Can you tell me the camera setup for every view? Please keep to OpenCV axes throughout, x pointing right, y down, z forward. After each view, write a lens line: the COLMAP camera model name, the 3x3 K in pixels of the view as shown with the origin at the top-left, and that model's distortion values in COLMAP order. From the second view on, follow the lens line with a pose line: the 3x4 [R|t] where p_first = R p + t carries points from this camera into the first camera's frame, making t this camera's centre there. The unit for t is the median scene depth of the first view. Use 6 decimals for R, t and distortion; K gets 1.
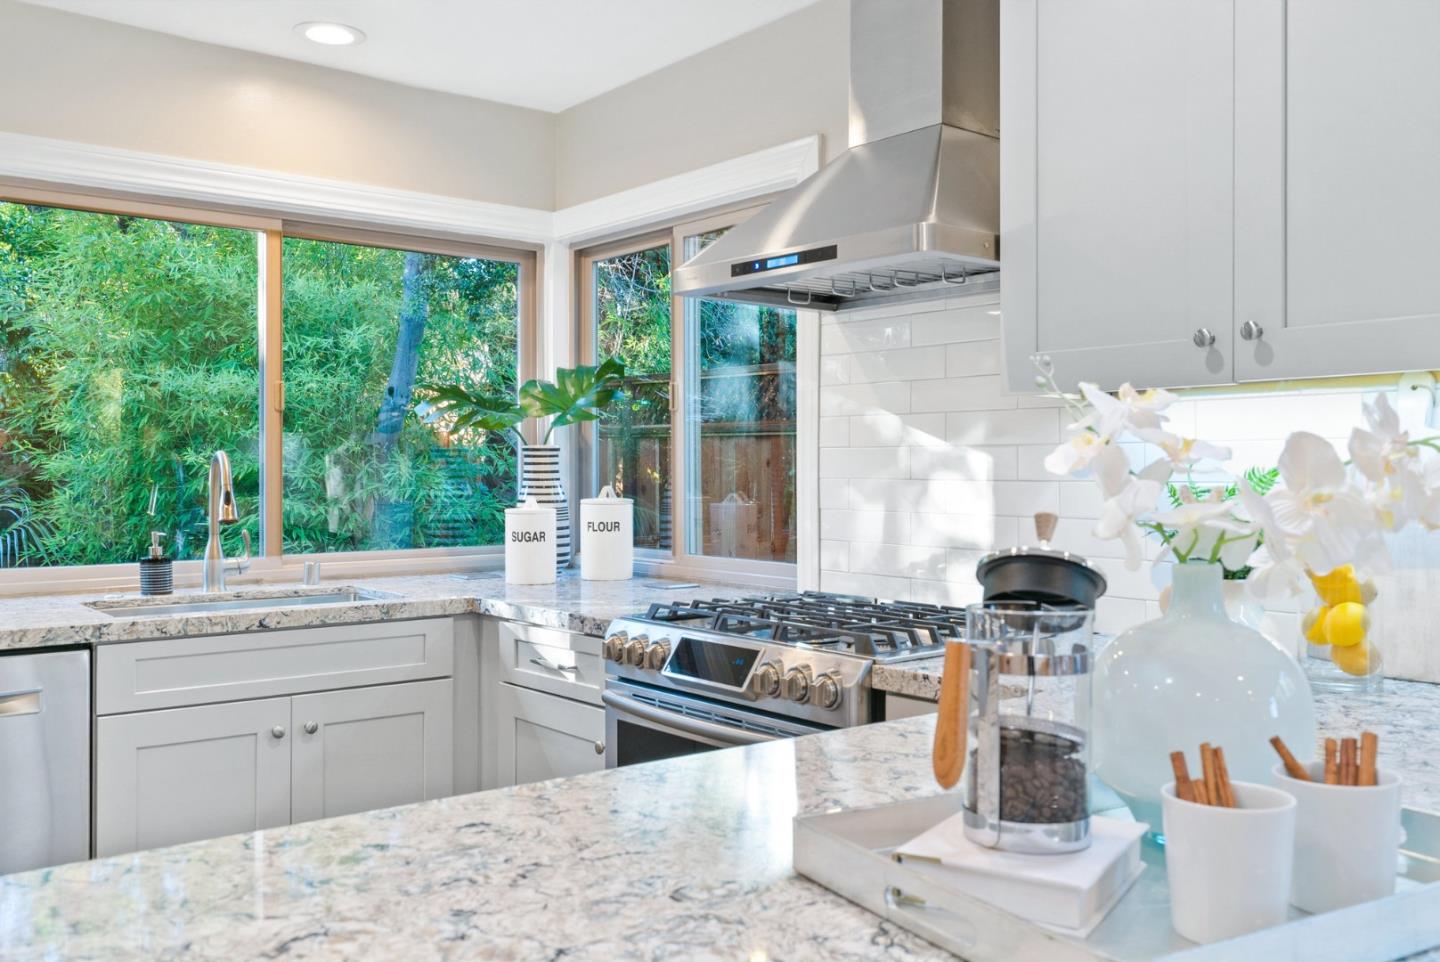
lens RADIAL K [[1251.5, 0, 720.0], [0, 1251.5, 481.0], [0, 0, 1]] dist [0.006972, 0.002578]
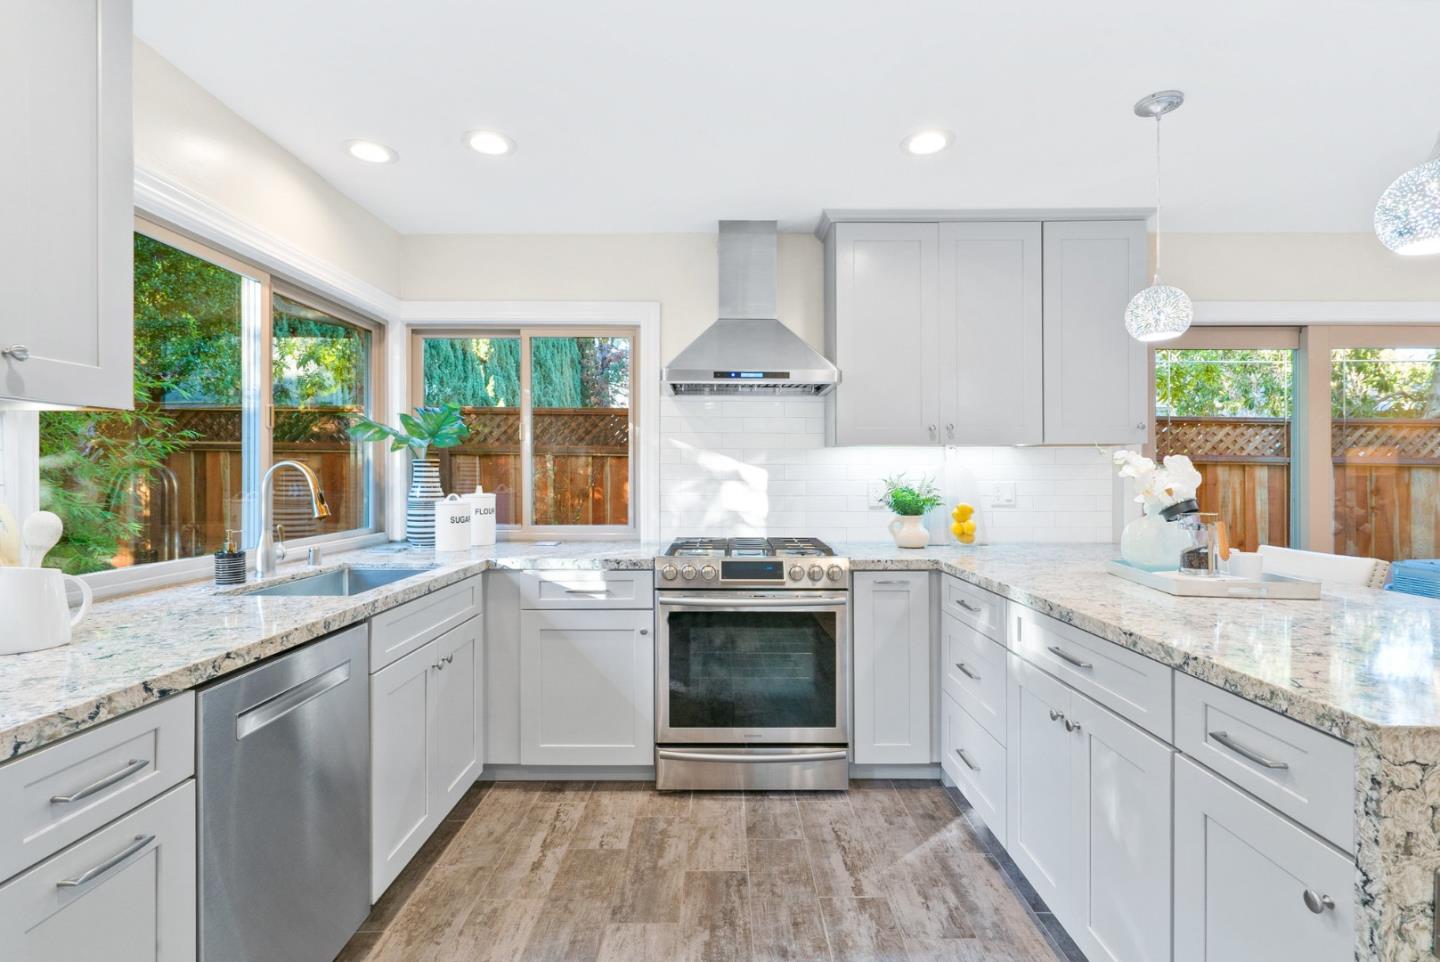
lens RADIAL K [[684.9, 0, 718.6], [0, 684.9, 484.9], [0, 0, 1]] dist [0.003663, -0.000571]
pose [[0.627314, -0.010310, 0.778698, -0.728412], [0.007142, 0.999946, 0.007486, -0.001826], [-0.778734, 0.000865, 0.627354, 0.282024]]
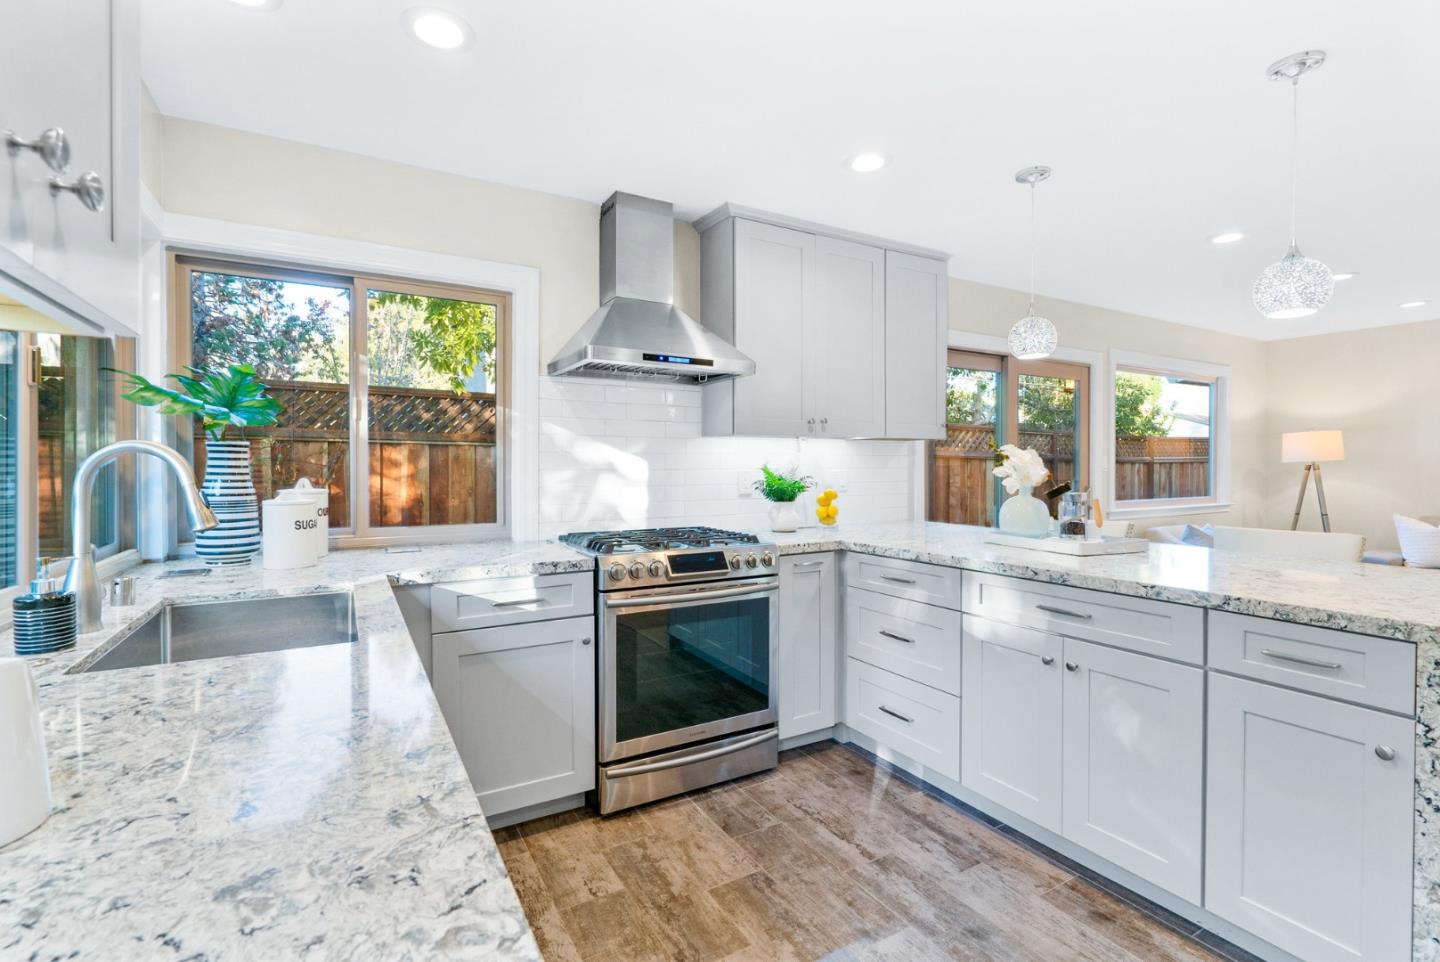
lens RADIAL K [[657.5, 0, 716.1], [0, 657.5, 478.0], [0, 0, 1]] dist [-0.002269, -0.000047]
pose [[0.152138, -0.018643, 0.988183, -0.819053], [0.009956, 0.999800, 0.017329, -0.004174], [-0.988309, 0.007202, 0.152293, 0.655986]]
